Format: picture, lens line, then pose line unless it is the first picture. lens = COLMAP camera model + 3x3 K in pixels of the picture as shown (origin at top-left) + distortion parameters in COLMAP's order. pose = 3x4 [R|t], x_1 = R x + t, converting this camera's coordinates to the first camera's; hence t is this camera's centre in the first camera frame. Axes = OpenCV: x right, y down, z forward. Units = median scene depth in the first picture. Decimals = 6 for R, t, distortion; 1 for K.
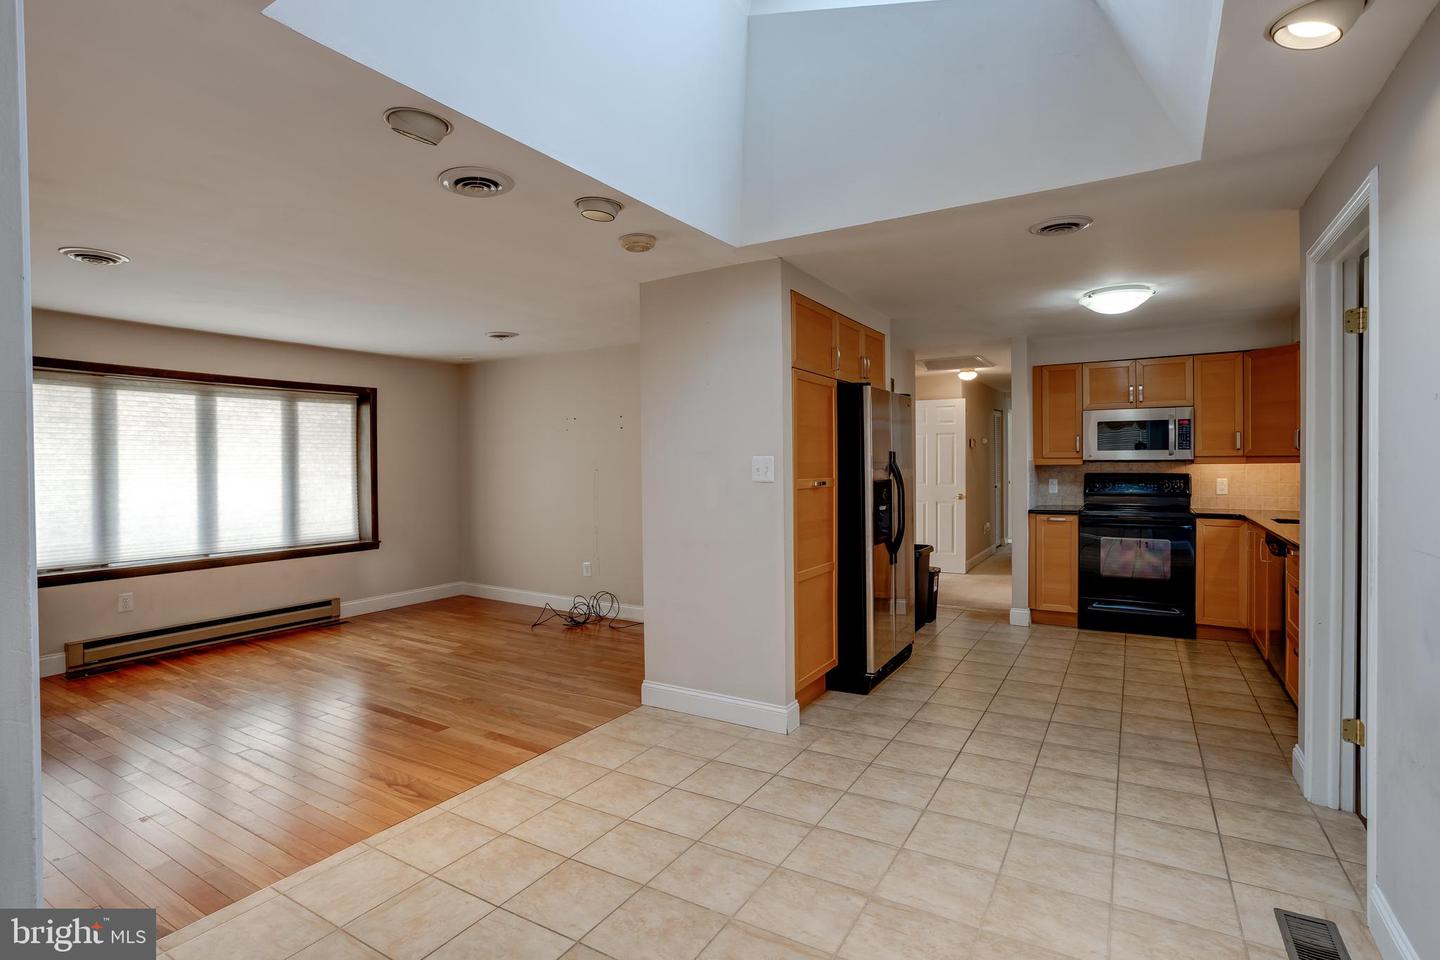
lens RADIAL K [[716.2, 0, 697.3], [0, 716.2, 470.7], [0, 0, 1]] dist [-0.059072, 0.035054]
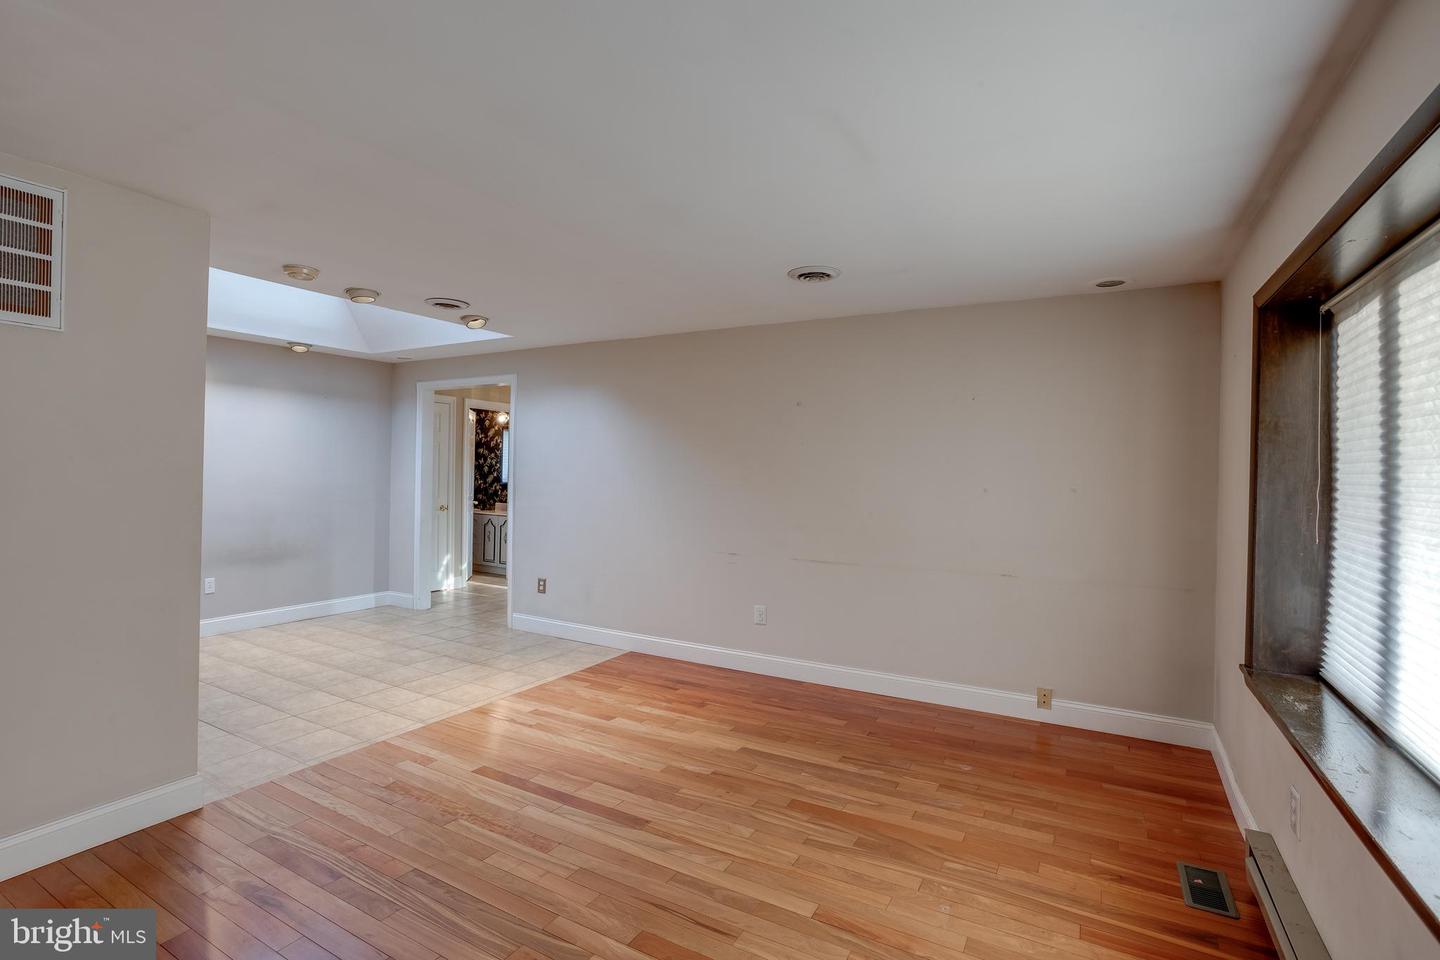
lens RADIAL K [[695.4, 0, 698.1], [0, 695.4, 469.7], [0, 0, 1]] dist [-0.055567, 0.031172]
pose [[-0.999583, -0.007844, -0.027799, -0.423921], [-0.008041, 0.999943, 0.006975, -0.012825], [0.027743, 0.007196, -0.999589, 1.301718]]
